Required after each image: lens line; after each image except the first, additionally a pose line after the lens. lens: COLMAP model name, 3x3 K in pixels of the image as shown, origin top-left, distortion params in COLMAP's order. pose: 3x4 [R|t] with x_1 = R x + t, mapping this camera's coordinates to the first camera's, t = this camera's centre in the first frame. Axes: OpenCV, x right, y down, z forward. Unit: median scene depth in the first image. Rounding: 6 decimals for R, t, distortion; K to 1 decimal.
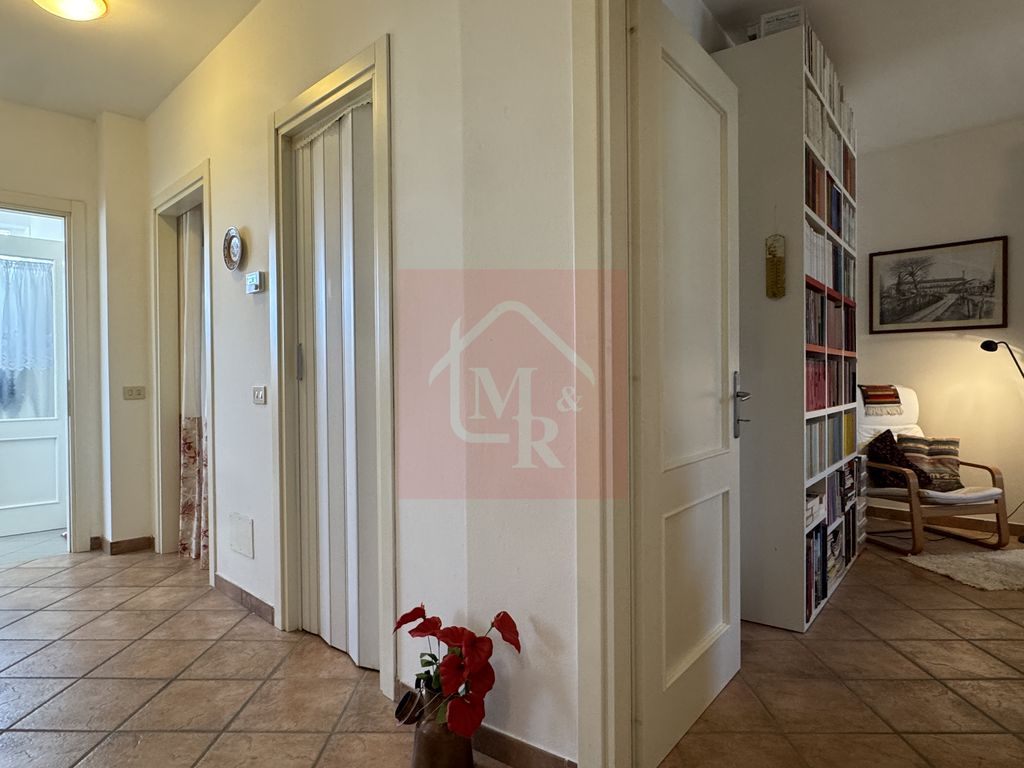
lens RADIAL K [[637.9, 0, 512.0], [0, 637.9, 384.0], [0, 0, 1]] dist [-0.000687, -0.001211]
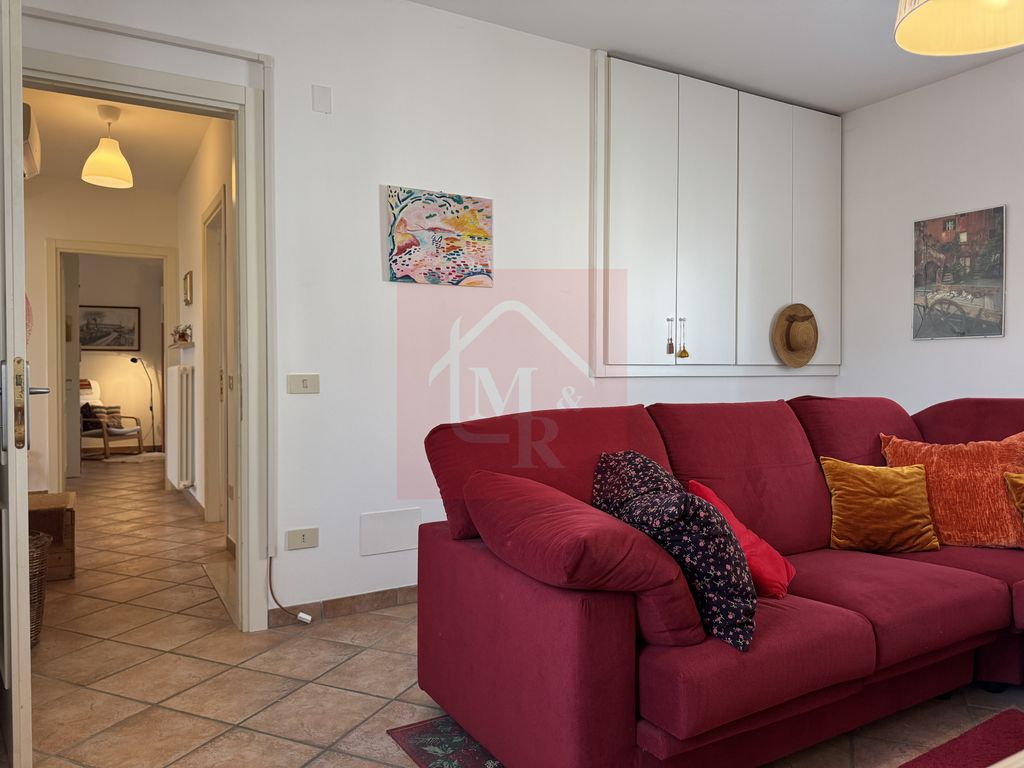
lens RADIAL K [[728.8, 0, 512.0], [0, 728.8, 384.0], [0, 0, 1]] dist [-0.016454, -0.002869]
pose [[0.390454, -0.005081, 0.920608, -0.922208], [0.007092, 0.999972, 0.002511, 0.020592], [-0.920595, 0.005549, 0.390479, -1.032338]]
